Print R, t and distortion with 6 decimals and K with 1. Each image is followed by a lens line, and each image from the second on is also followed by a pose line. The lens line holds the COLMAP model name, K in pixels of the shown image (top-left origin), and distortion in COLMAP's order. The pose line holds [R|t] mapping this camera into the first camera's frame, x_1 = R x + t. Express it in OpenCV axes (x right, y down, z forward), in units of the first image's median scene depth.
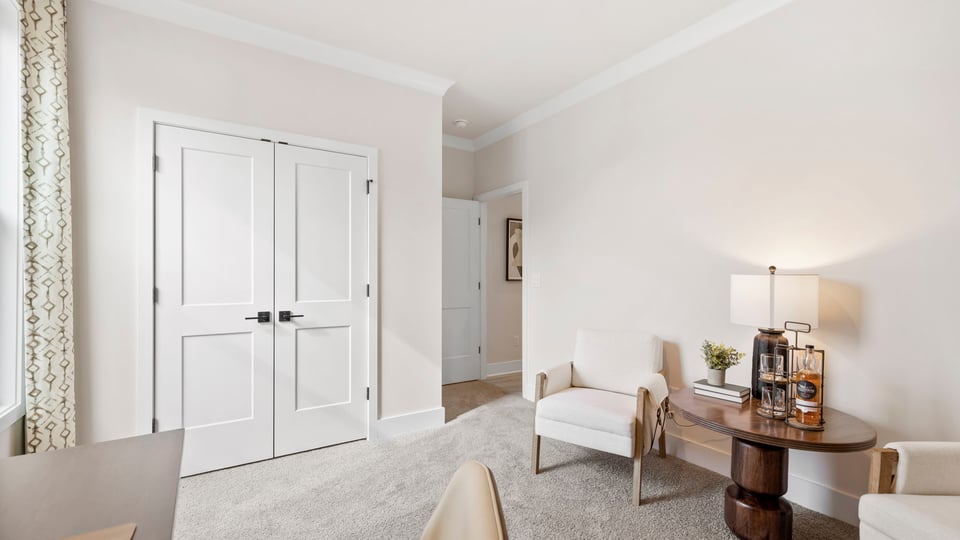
lens RADIAL K [[411.2, 0, 481.8], [0, 411.2, 276.5], [0, 0, 1]] dist [-0.000435, -0.000092]
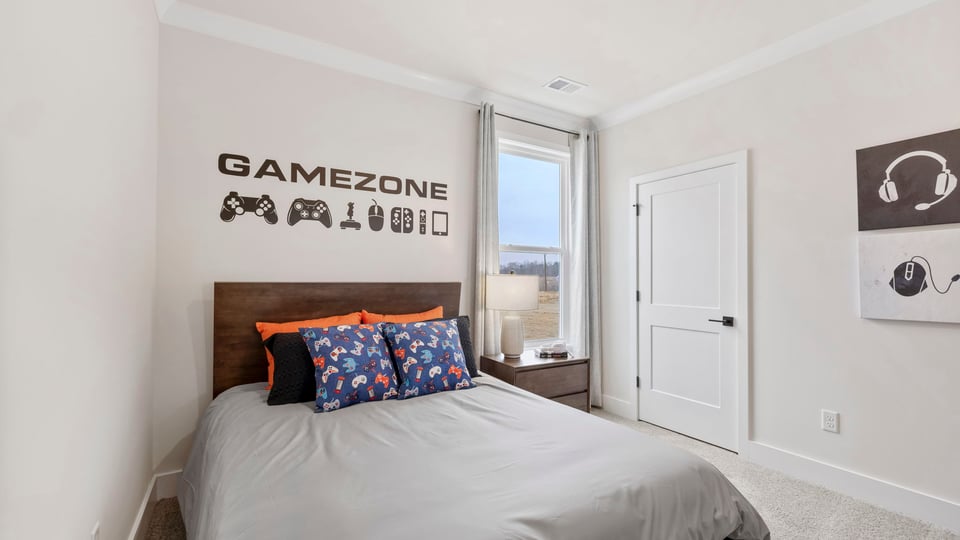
lens RADIAL K [[411.2, 0, 481.8], [0, 411.2, 276.5], [0, 0, 1]] dist [-0.000435, -0.000092]
pose [[-0.036625, -0.012127, -0.999255, 0.700742], [-0.007853, 0.999899, -0.011847, -0.004960], [0.999298, 0.007413, -0.036717, 0.428929]]
